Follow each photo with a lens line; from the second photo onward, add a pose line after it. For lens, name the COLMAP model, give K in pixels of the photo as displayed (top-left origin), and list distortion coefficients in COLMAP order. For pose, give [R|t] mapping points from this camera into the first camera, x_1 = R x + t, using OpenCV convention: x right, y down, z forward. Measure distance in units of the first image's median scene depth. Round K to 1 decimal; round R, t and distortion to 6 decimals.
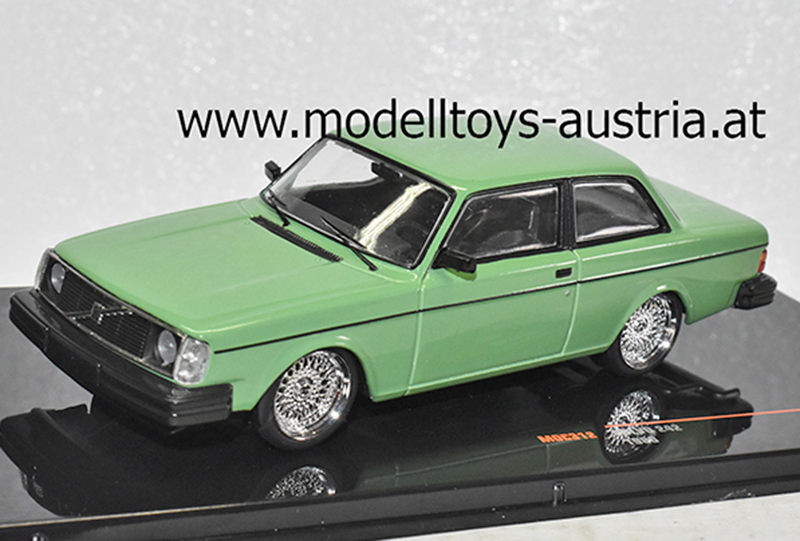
lens RADIAL K [[1472.3, 0, 400.2], [0, 1472.3, 269.5], [0, 0, 1]] dist [-0.178587, 0.000000]
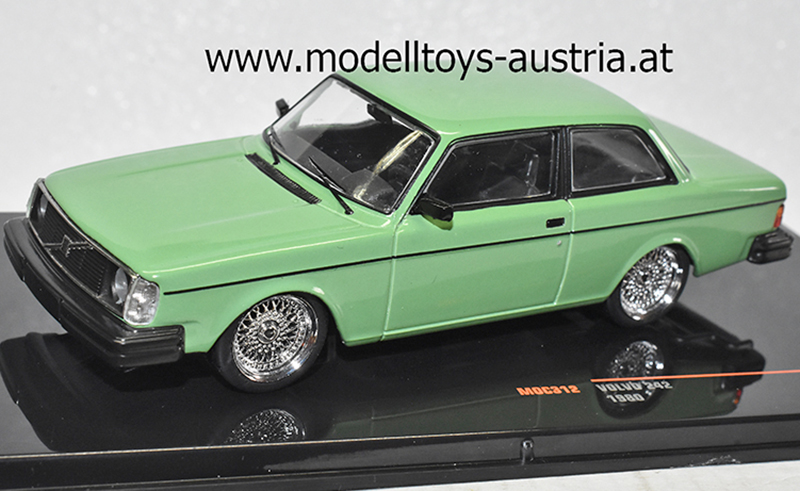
lens RADIAL K [[1212.2, 0, 398.8], [0, 1212.2, 247.1], [0, 0, 1]] dist [-0.151031, 0.000000]
pose [[0.991412, 0.045910, -0.122452, 0.109988], [-0.039650, 0.997803, 0.053080, -0.020627], [0.124620, -0.047769, 0.991054, 0.190687]]
